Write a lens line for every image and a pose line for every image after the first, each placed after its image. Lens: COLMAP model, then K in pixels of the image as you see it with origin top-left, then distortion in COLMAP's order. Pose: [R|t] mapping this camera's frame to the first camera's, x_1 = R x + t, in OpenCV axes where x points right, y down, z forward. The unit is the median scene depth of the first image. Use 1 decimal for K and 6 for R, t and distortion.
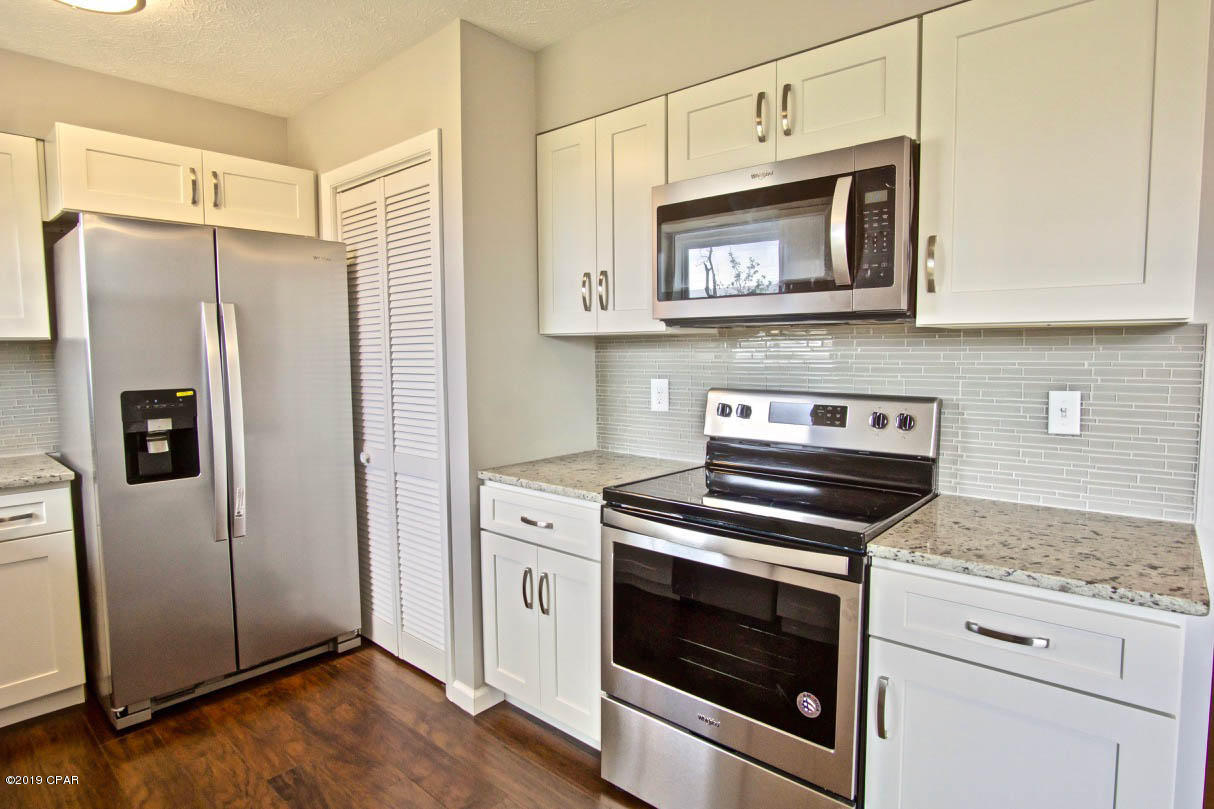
lens RADIAL K [[655.6, 0, 605.5], [0, 655.6, 400.6], [0, 0, 1]] dist [-0.022885, 0.000209]
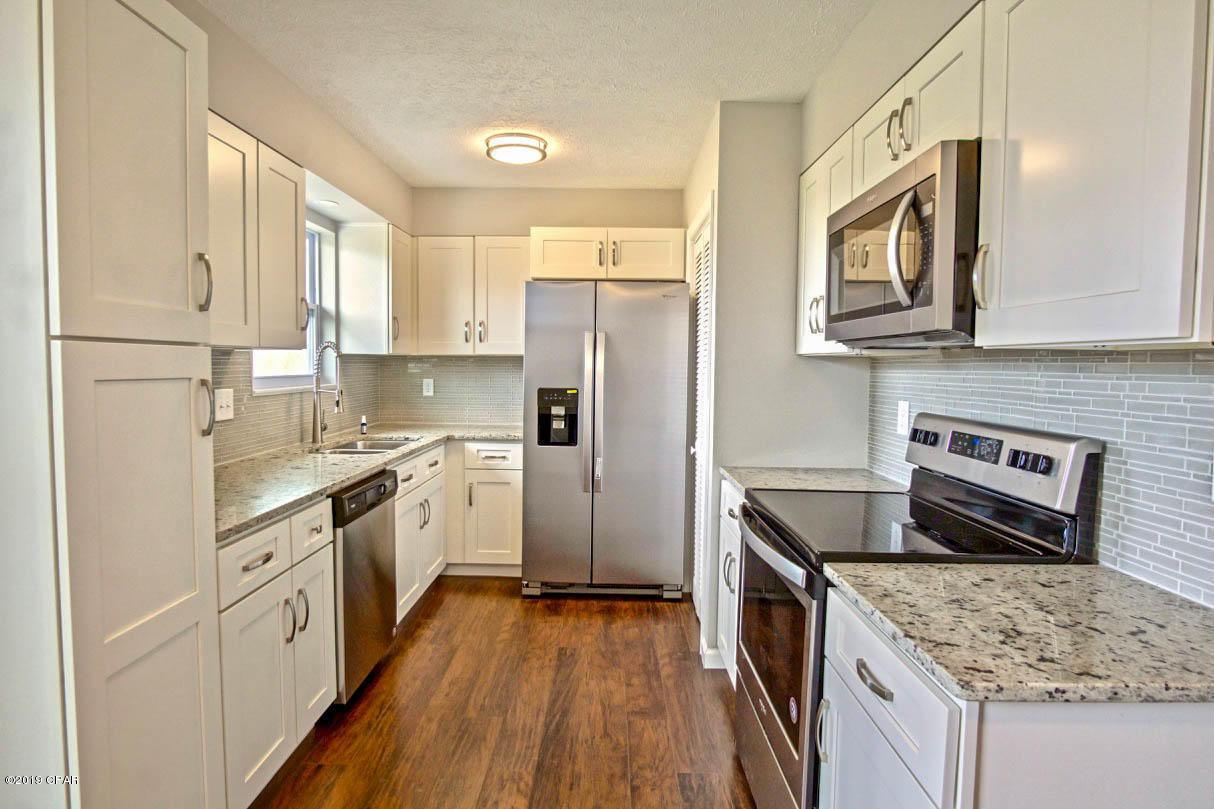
lens RADIAL K [[655.6, 0, 601.4], [0, 655.6, 403.0], [0, 0, 1]] dist [-0.022885, 0.000209]
pose [[0.651205, 0.061096, -0.756438, 0.592263], [-0.078812, 0.996809, 0.012663, -0.008731], [0.754798, 0.051370, 0.653943, 0.041450]]
